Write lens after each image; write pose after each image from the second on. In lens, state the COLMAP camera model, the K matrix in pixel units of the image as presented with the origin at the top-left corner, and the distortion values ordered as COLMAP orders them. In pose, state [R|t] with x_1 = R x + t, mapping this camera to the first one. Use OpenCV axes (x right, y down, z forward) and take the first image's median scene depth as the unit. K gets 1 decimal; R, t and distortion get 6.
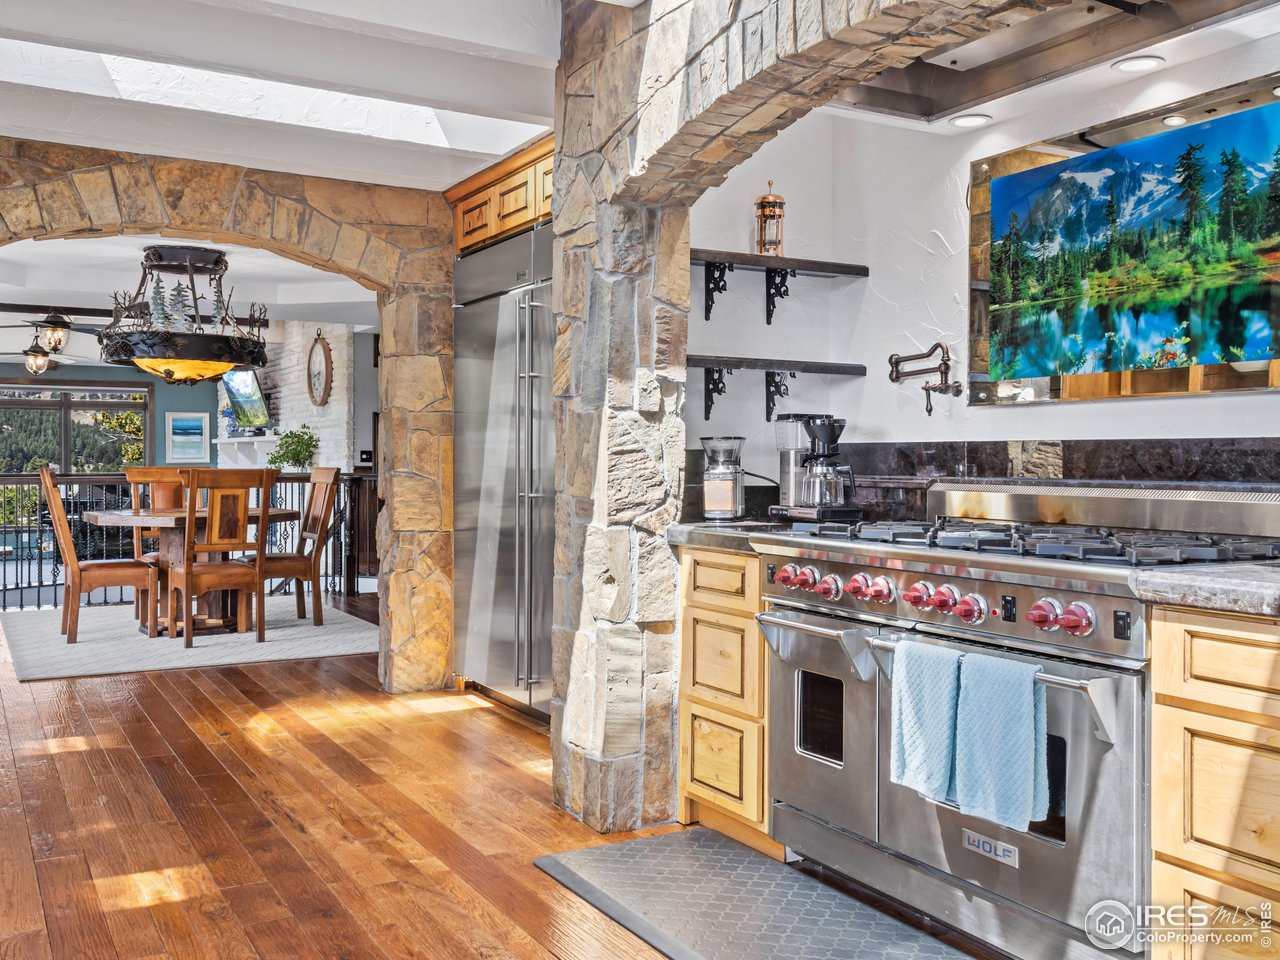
lens RADIAL K [[1175.7, 0, 629.8], [0, 1175.7, 477.4], [0, 0, 1]] dist [-0.008221, 0.000000]
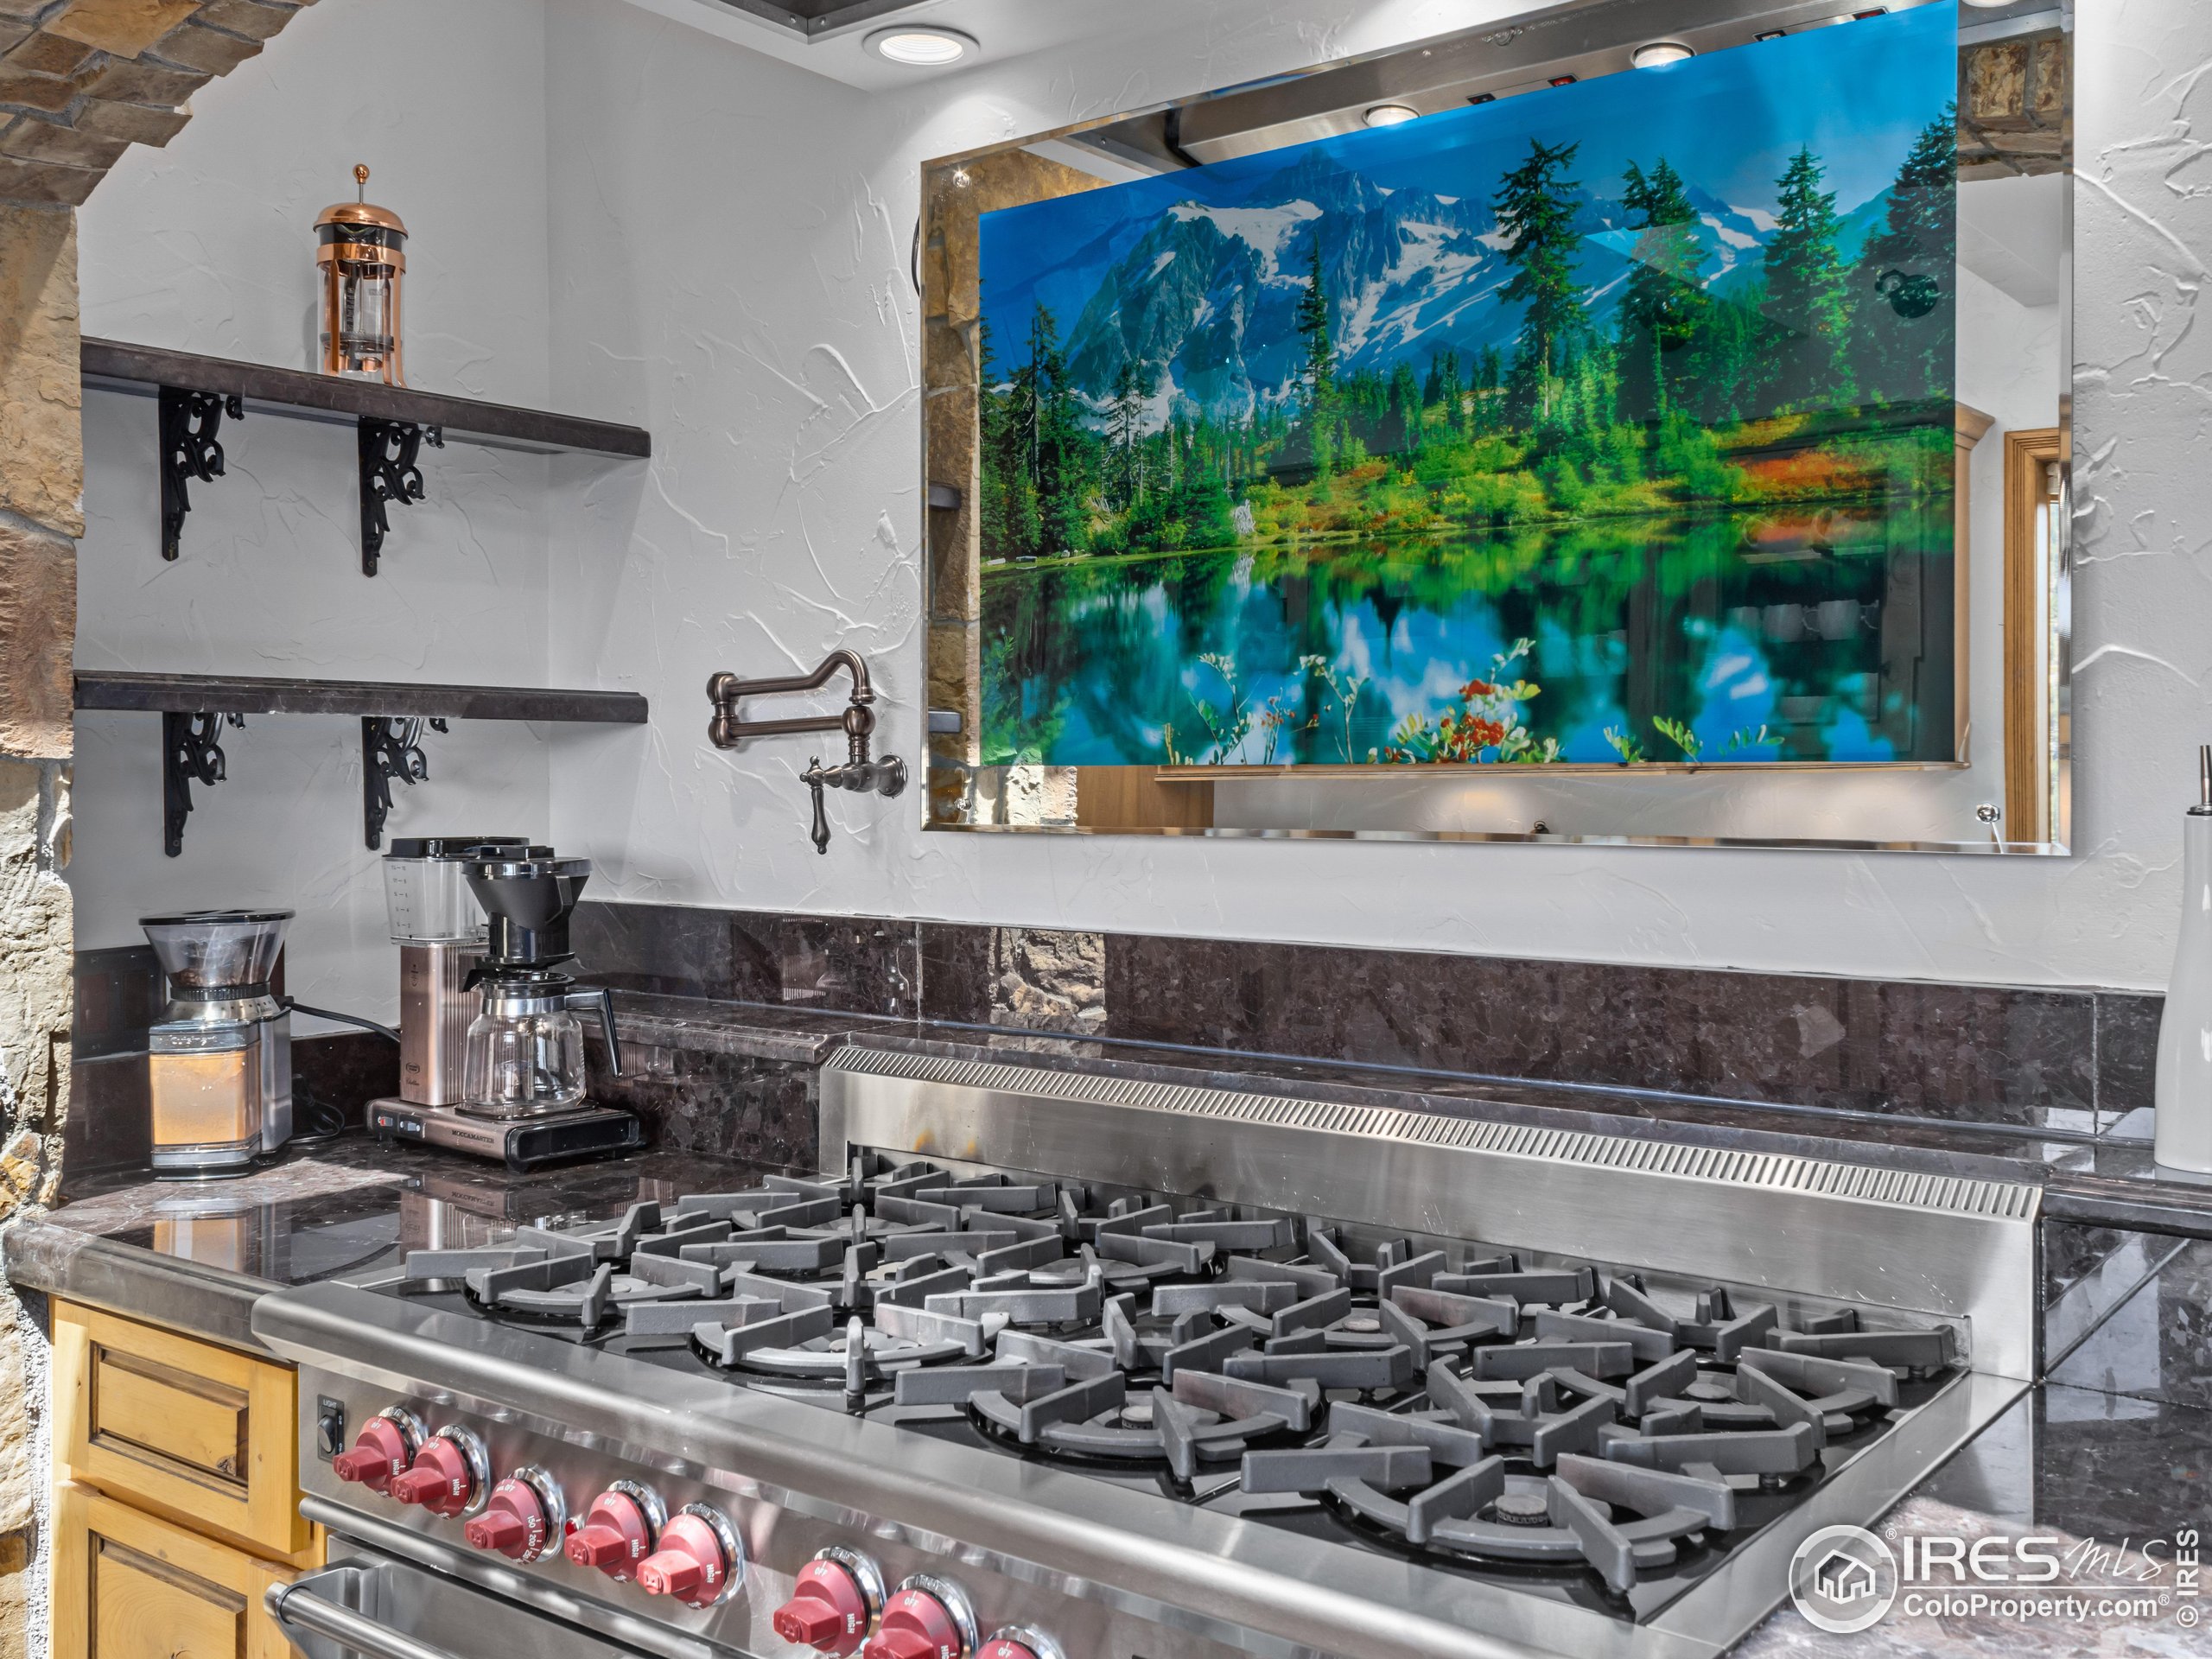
lens RADIAL K [[2065.8, 0, 1110.6], [0, 2065.8, 847.2], [0, 0, 1]] dist [0.012001, 0.000000]
pose [[0.917572, -0.016854, 0.397212, 0.088006], [0.008476, 0.999703, 0.022840, -0.072212], [-0.397479, -0.017591, 0.917443, 0.399106]]
